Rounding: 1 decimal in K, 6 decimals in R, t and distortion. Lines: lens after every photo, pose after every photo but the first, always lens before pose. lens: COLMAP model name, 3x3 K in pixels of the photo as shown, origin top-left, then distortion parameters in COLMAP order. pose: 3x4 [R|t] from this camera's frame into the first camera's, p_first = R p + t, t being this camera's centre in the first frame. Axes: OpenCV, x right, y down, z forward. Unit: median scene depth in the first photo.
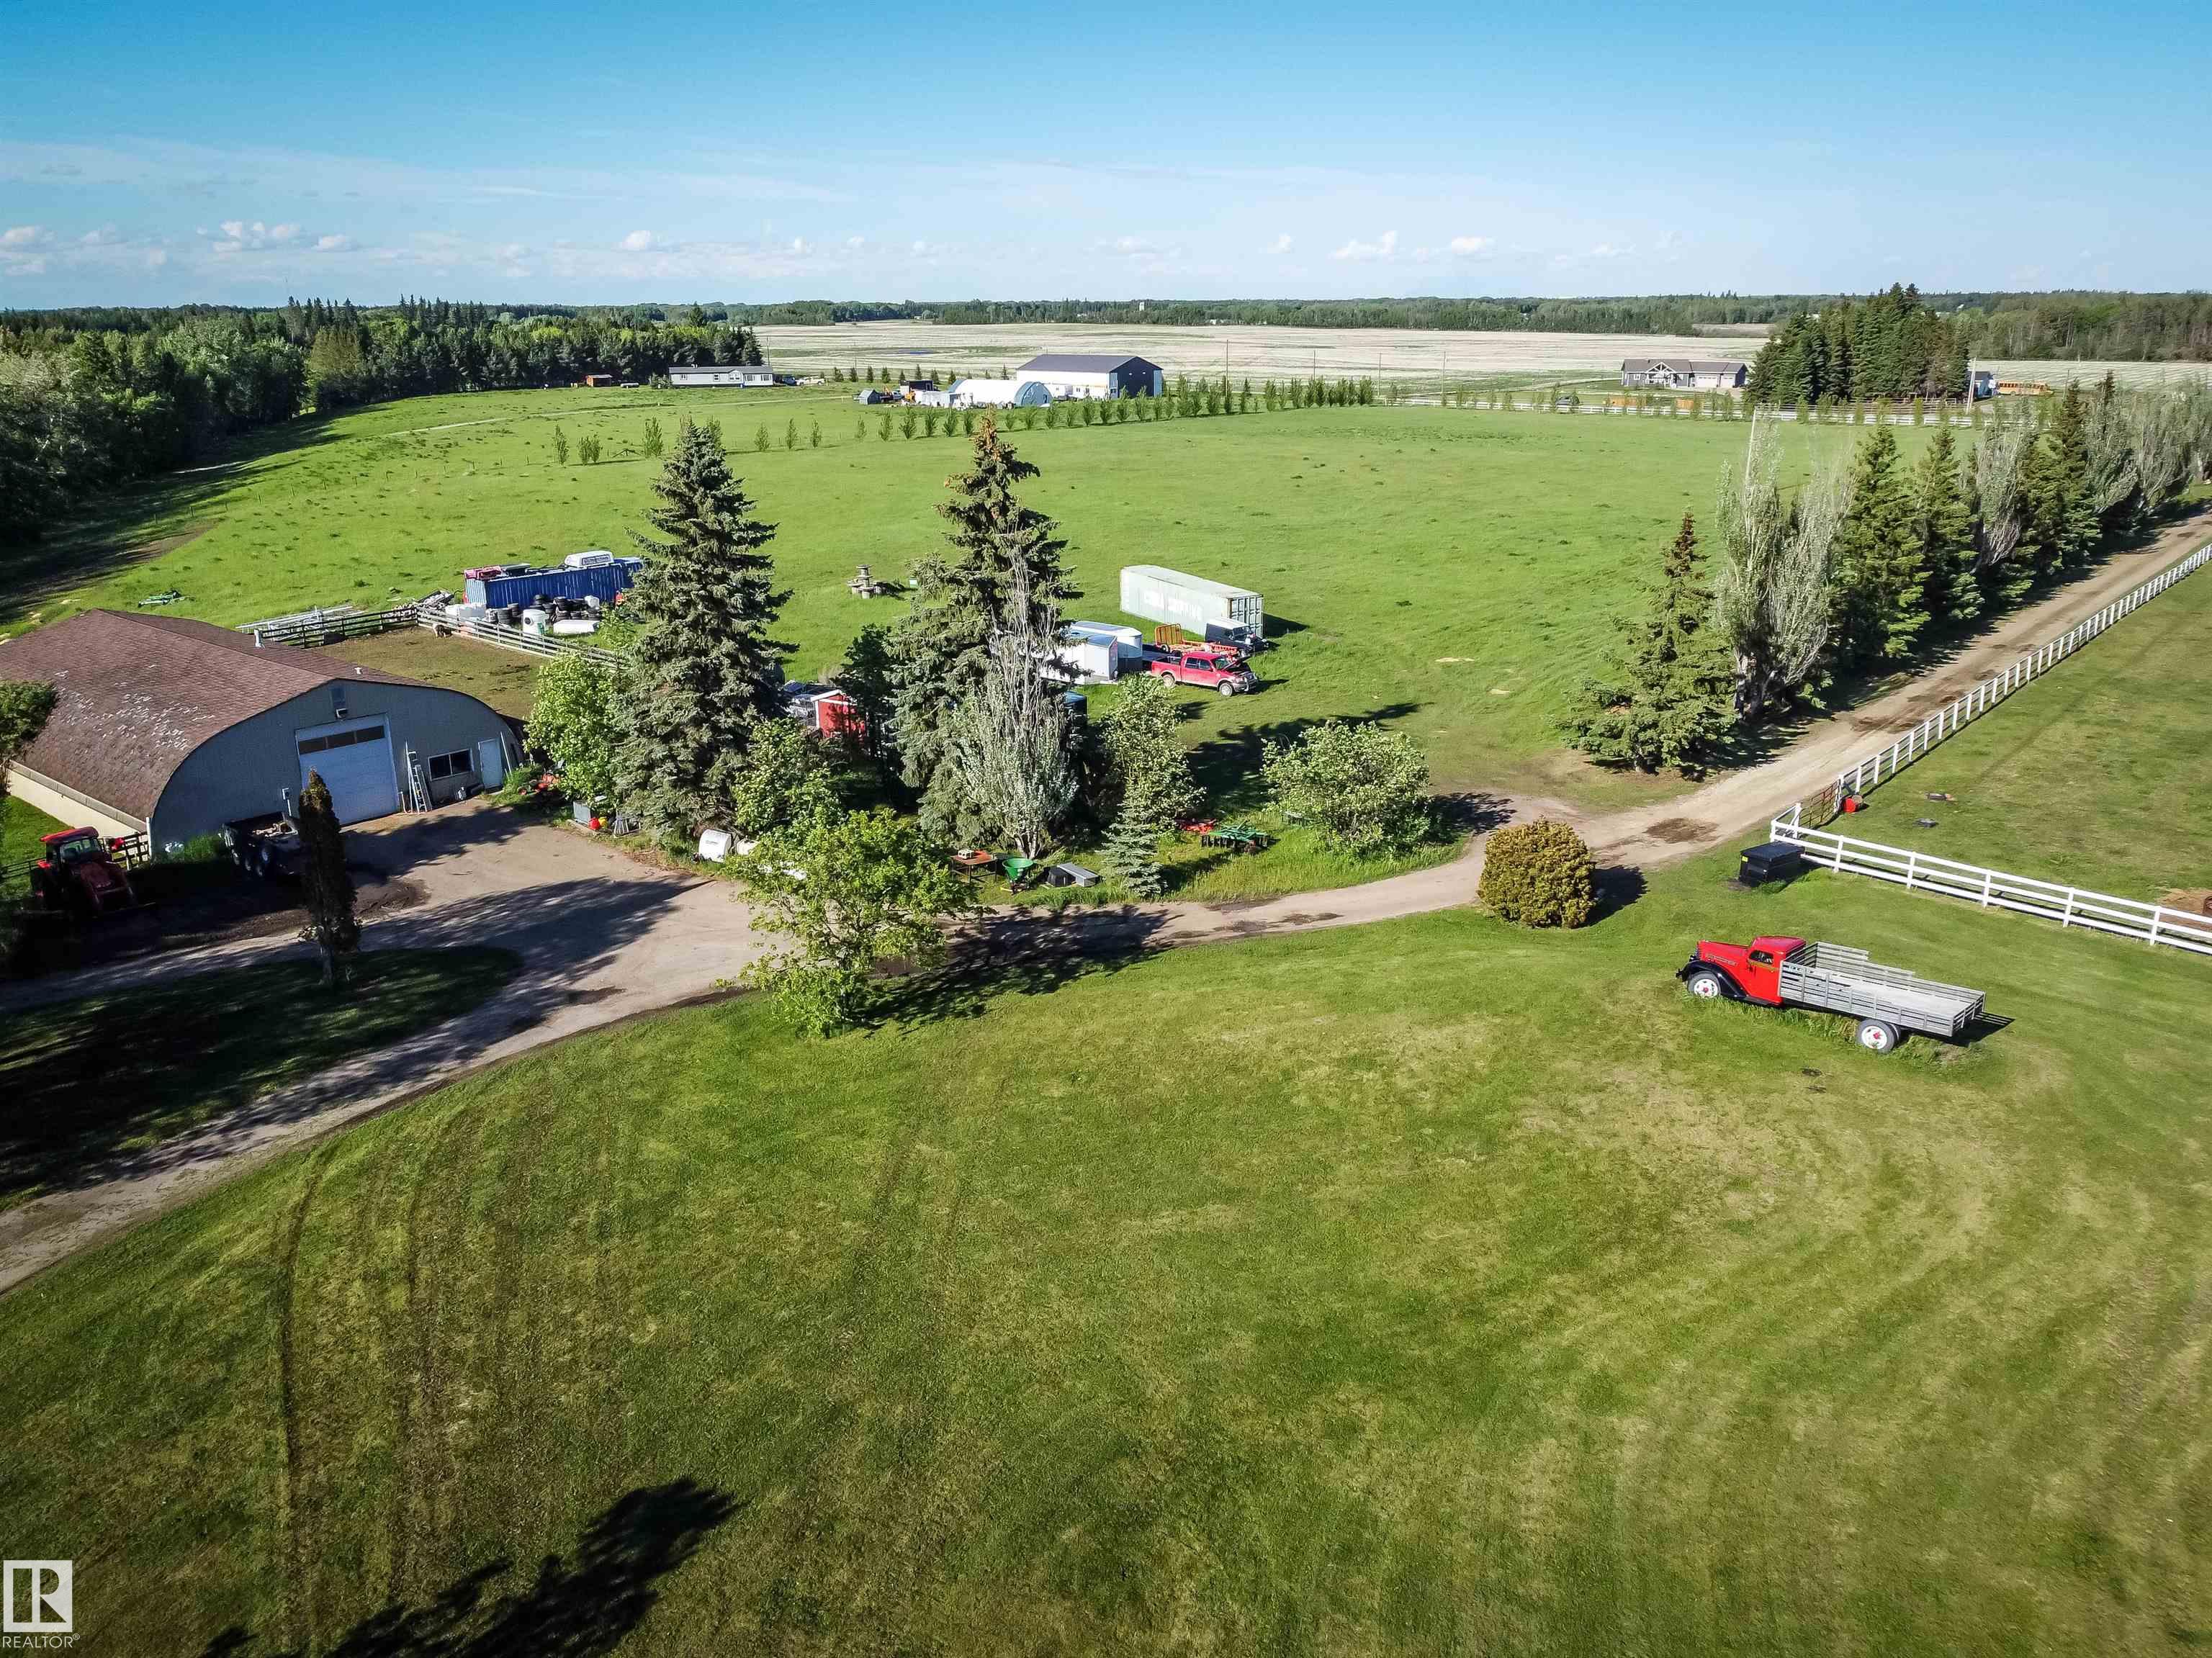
lens RADIAL K [[1683.1, 0, 1098.3], [0, 1683.1, 815.8], [0, 0, 1]] dist [0.004275, -0.006221]
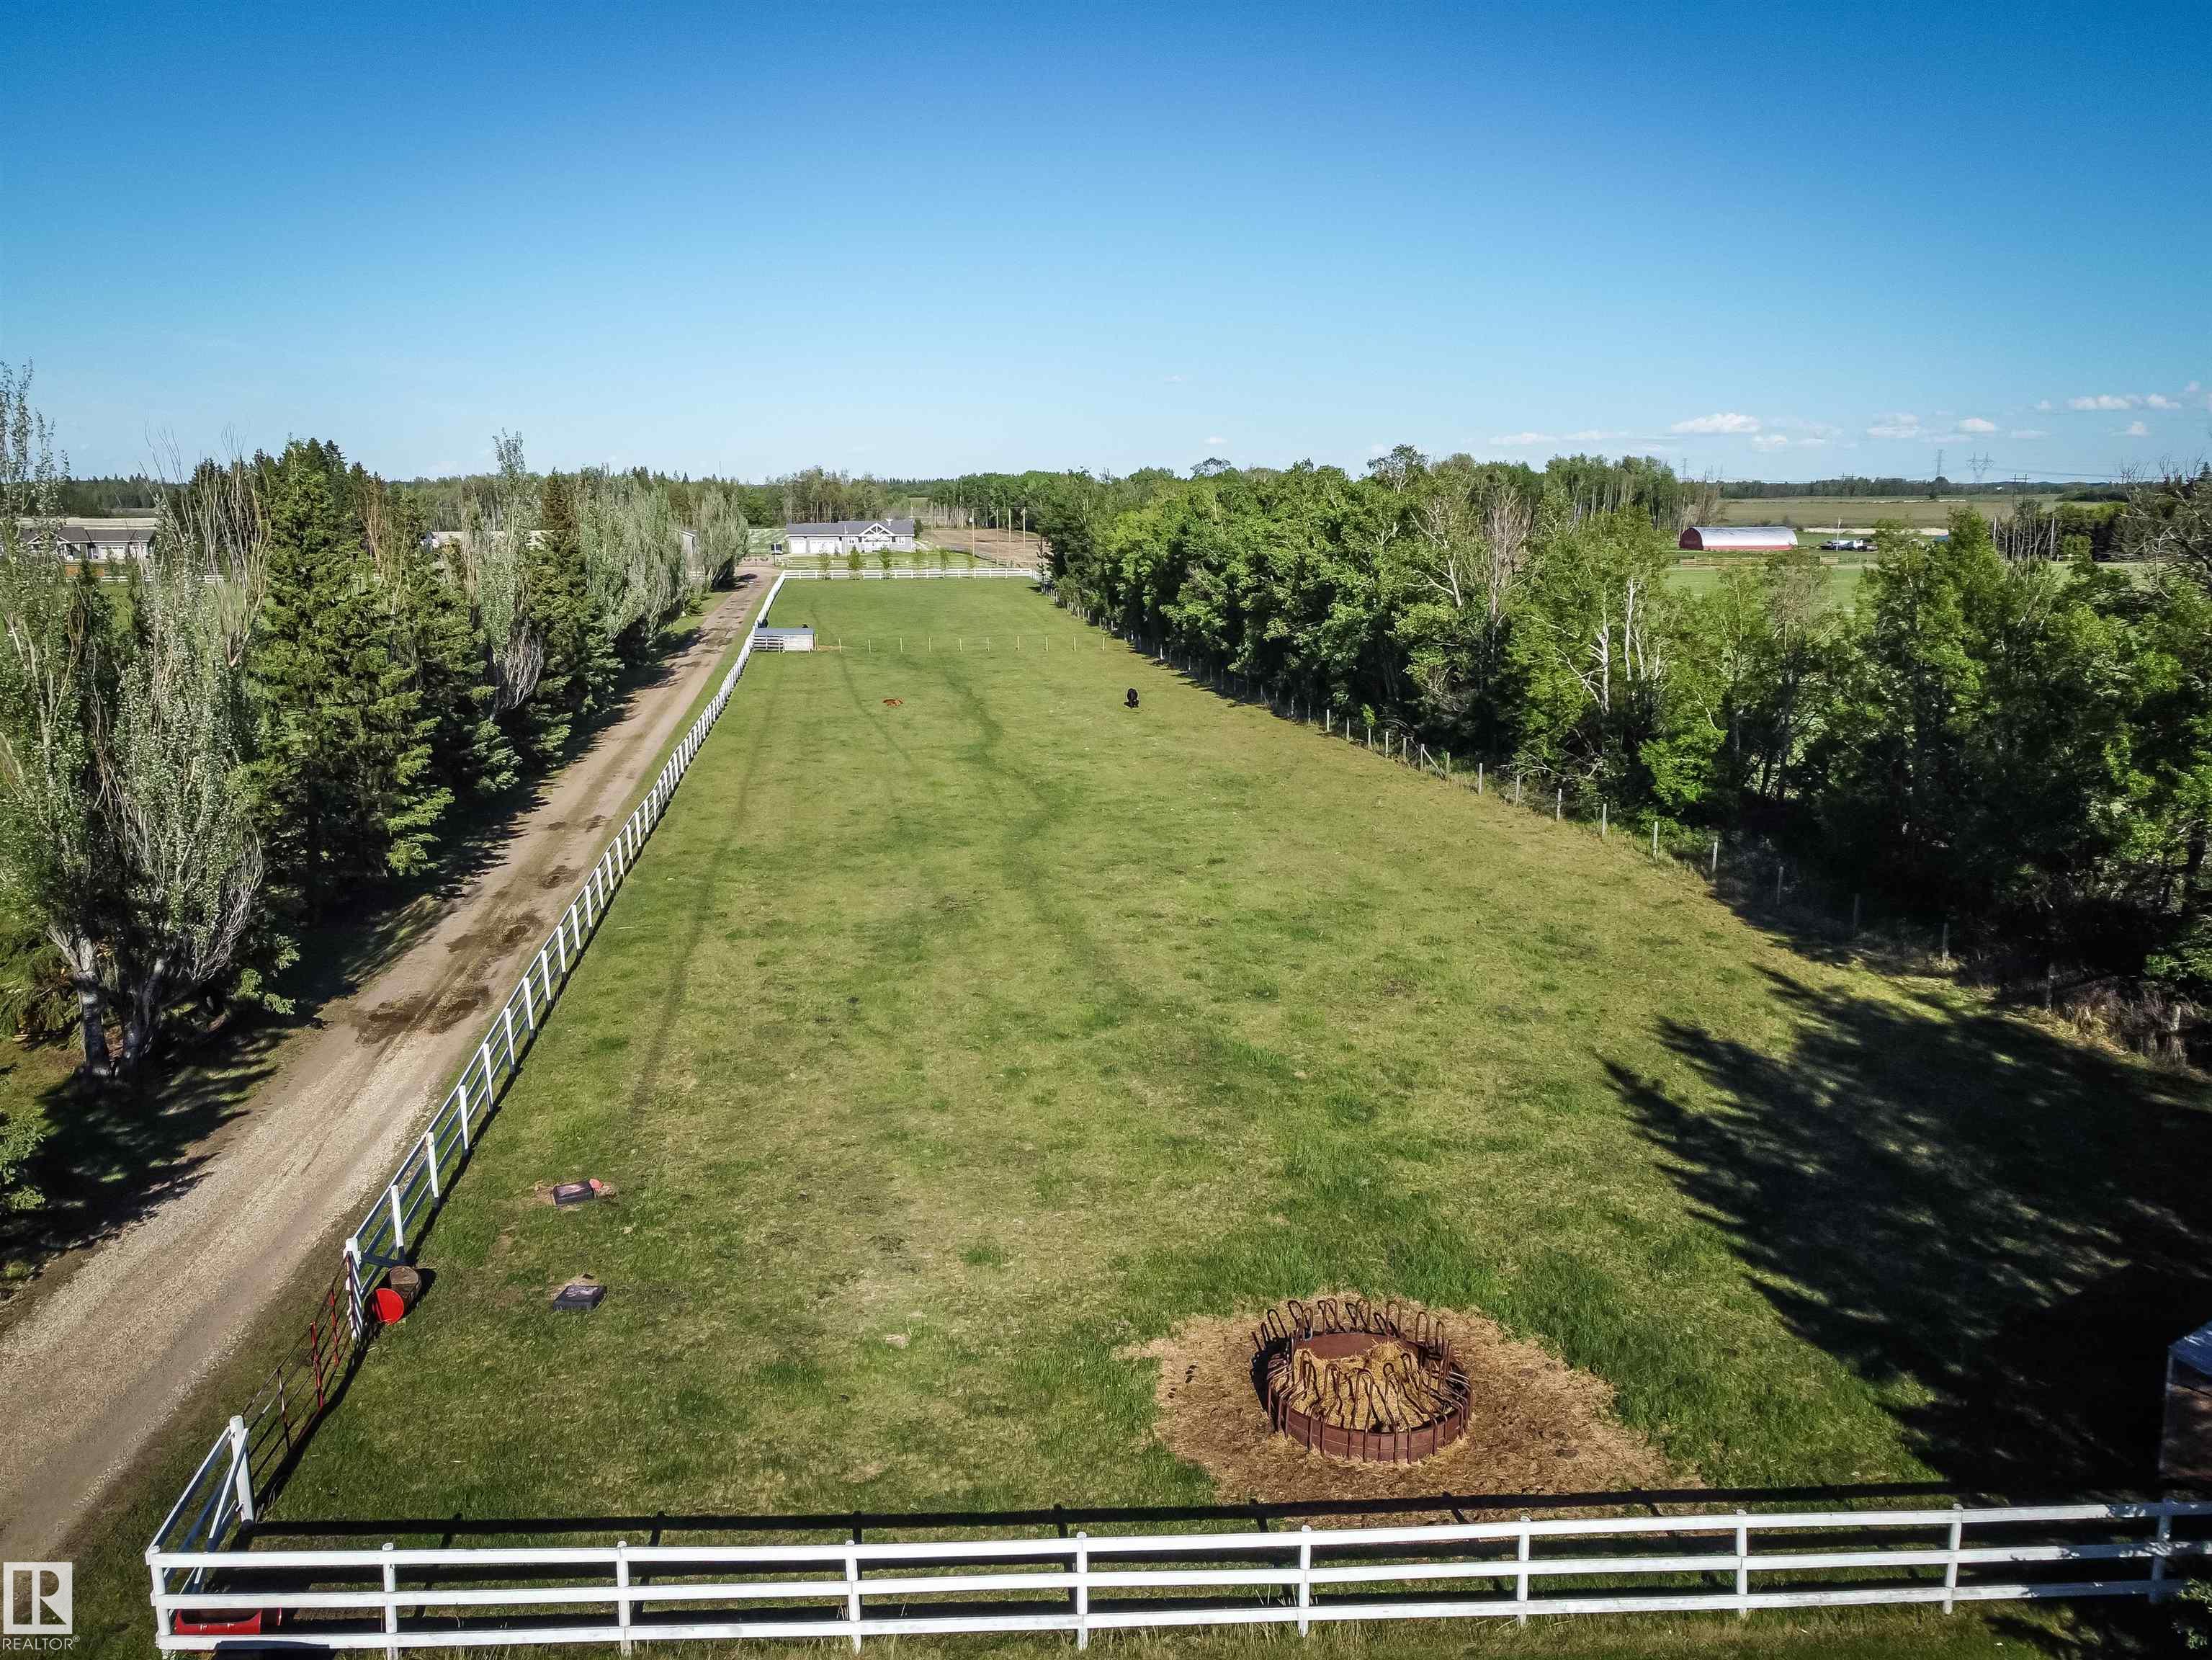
lens RADIAL K [[1683.5, 0, 1098.3], [0, 1683.5, 816.8], [0, 0, 1]] dist [0.004275, -0.006221]
pose [[0.660312, -0.138199, 0.738166, 0.210098], [0.216747, 0.976164, -0.011130, -0.056013], [-0.719033, 0.167345, 0.674527, 0.447460]]
